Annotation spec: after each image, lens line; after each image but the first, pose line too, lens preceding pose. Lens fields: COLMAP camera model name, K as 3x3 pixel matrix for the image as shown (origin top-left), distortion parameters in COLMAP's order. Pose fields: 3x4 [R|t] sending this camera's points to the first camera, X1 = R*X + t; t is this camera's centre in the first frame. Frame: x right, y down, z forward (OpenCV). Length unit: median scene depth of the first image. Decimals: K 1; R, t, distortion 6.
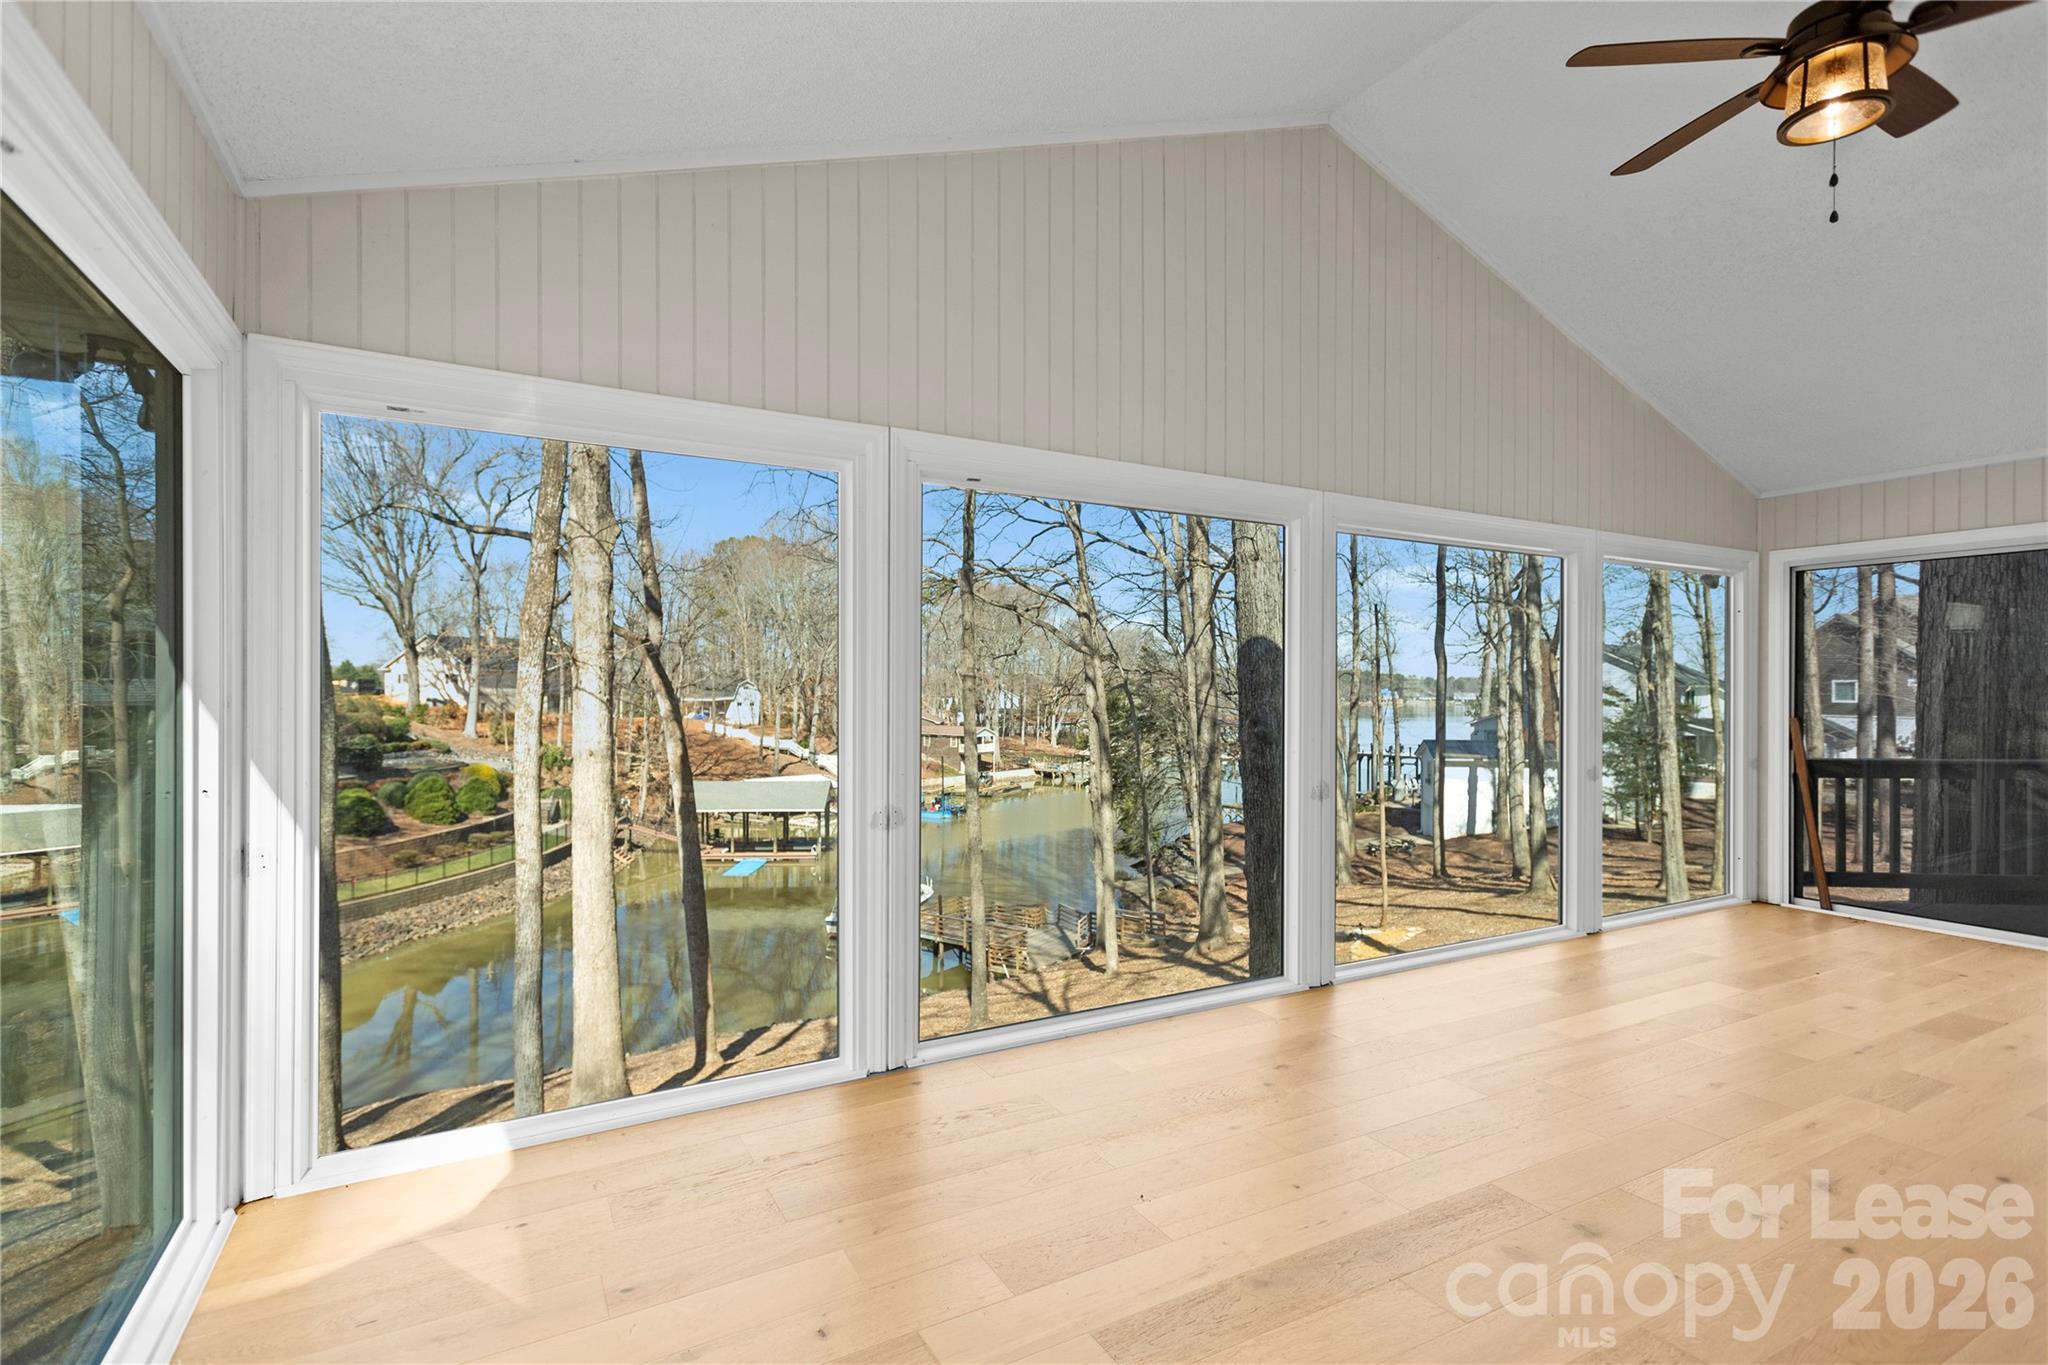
lens RADIAL K [[1003.3, 0, 1051.7], [0, 1003.3, 683.6], [0, 0, 1]] dist [0.016246, -0.004701]
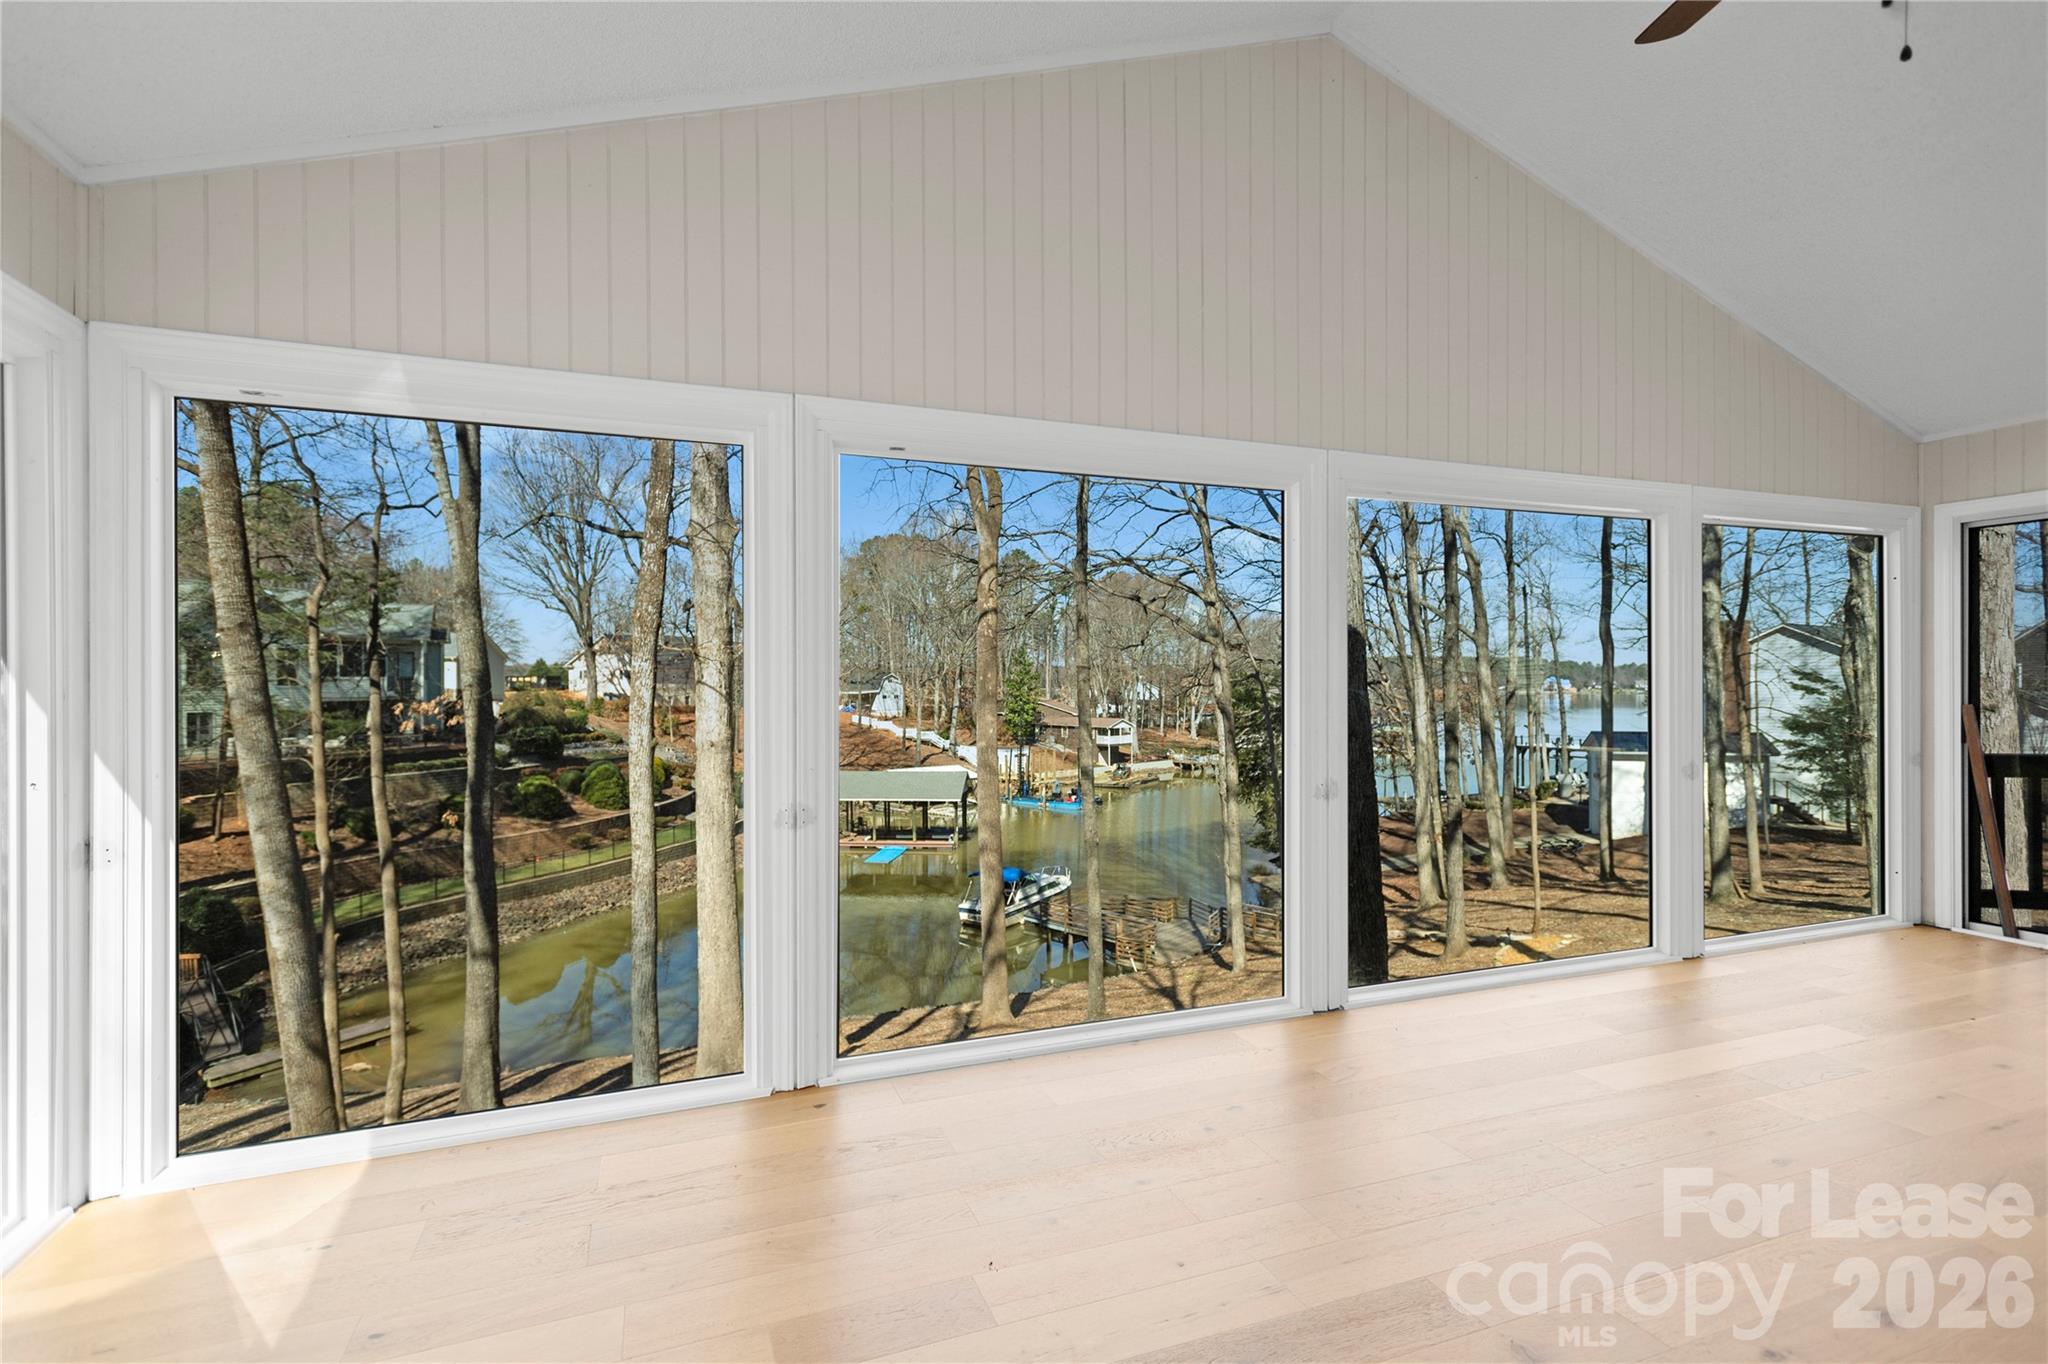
lens RADIAL K [[1003.3, 0, 1041.4], [0, 1003.3, 676.1], [0, 0, 1]] dist [0.016246, -0.004701]
pose [[0.988583, -0.008598, -0.150434, 0.017943], [0.008766, 0.999961, 0.000451, 0.000534], [0.150424, -0.001765, 0.988620, 0.010548]]
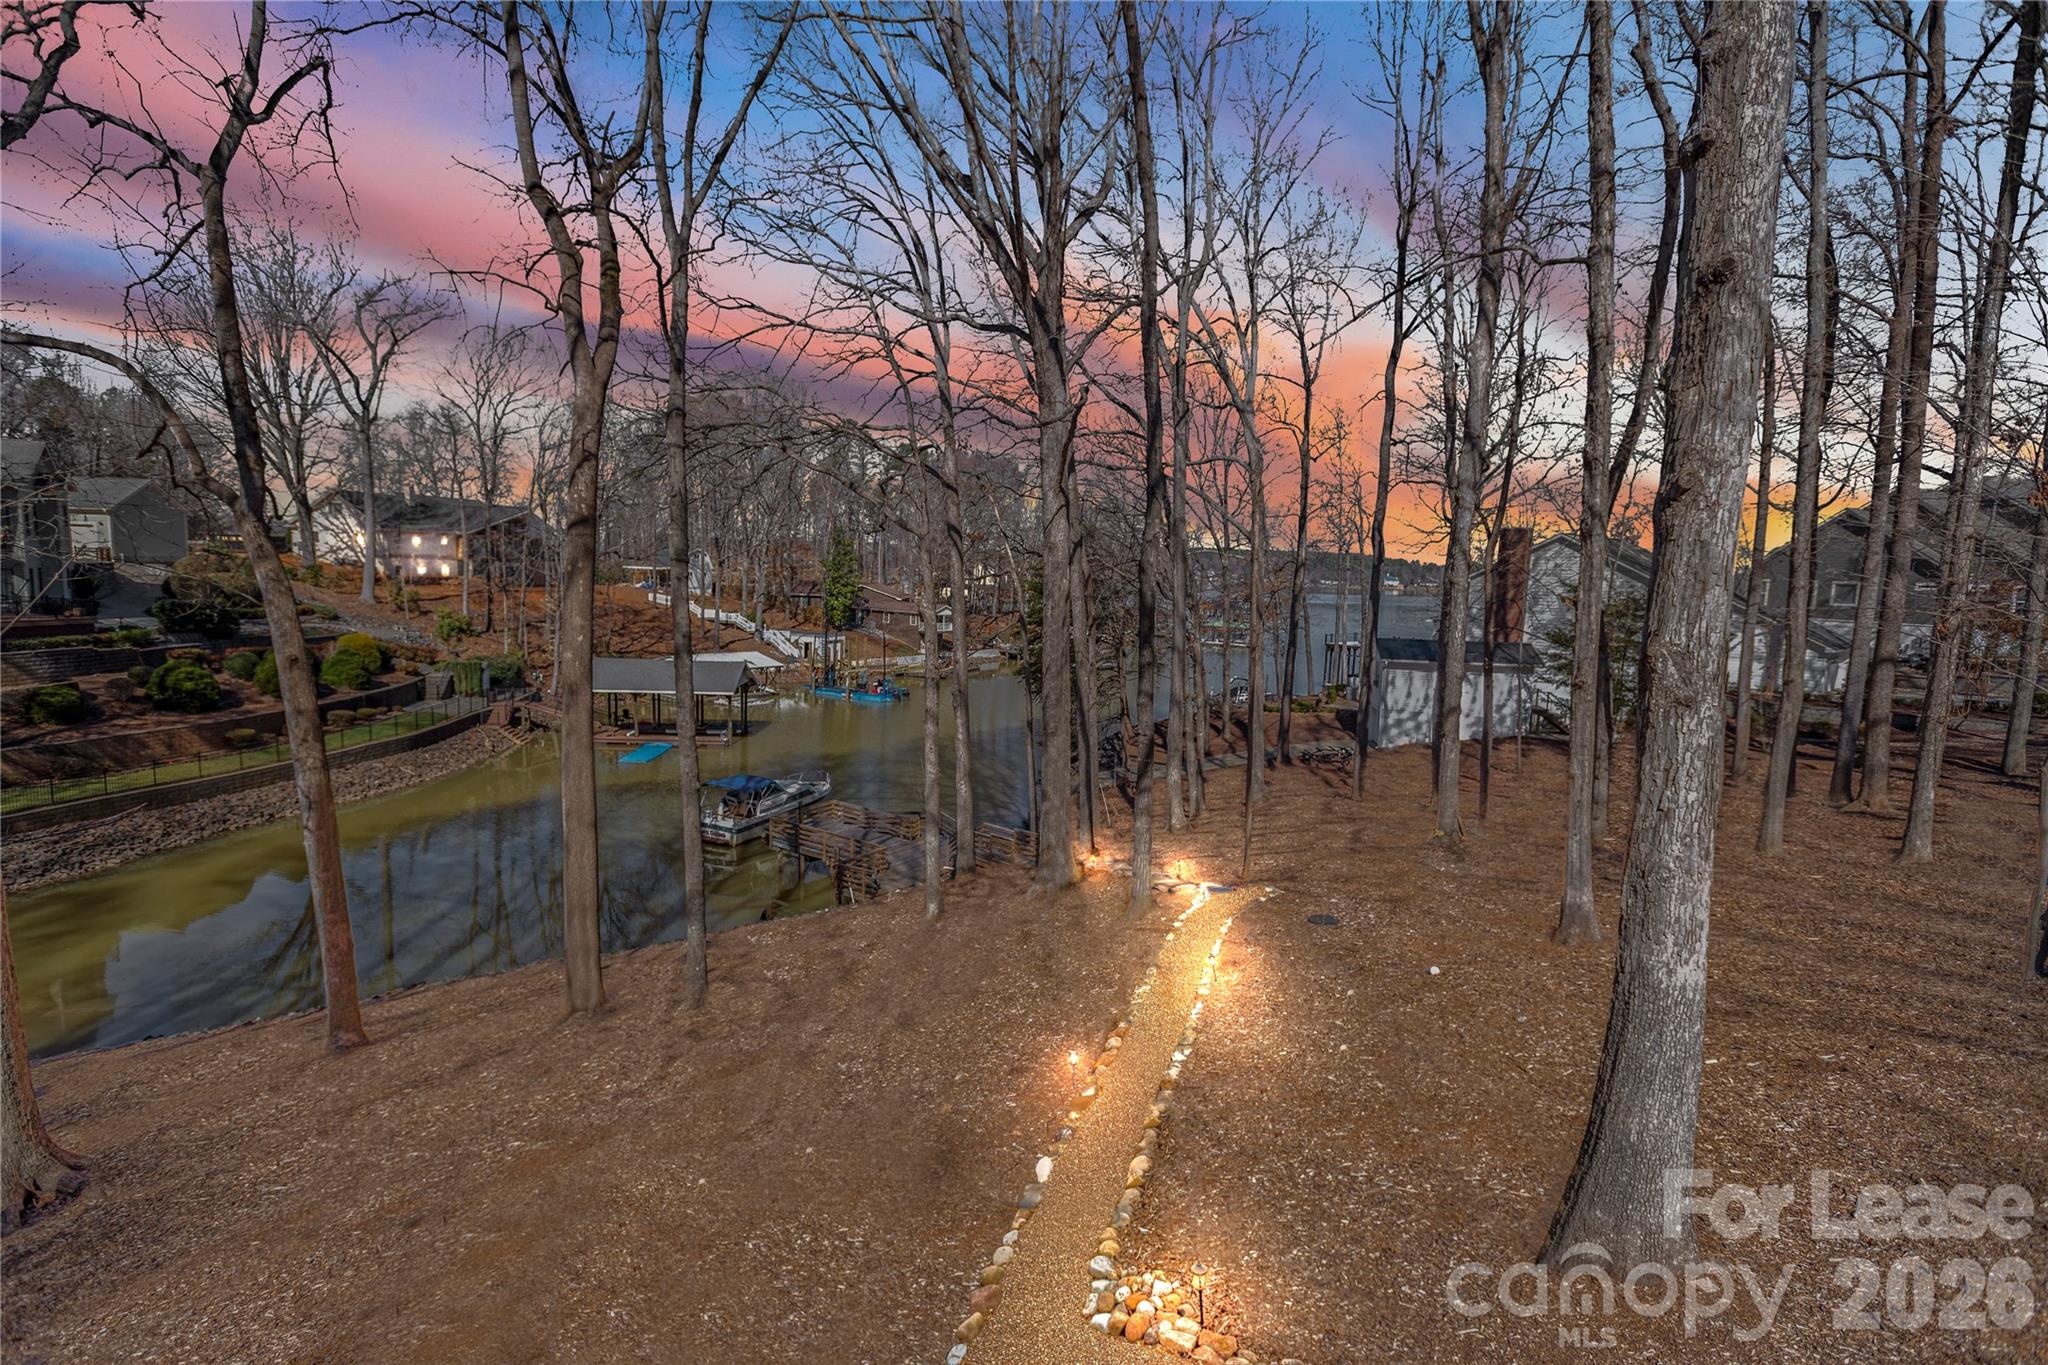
lens RADIAL K [[1003.3, 0, 1048.8], [0, 1003.3, 682.8], [0, 0, 1]] dist [0.016246, -0.004701]
pose [[0.999652, 0.026340, 0.001674, 0.128815], [-0.026348, 0.992248, 0.121446, -0.008986], [0.001538, -0.121448, 0.992597, 0.160719]]
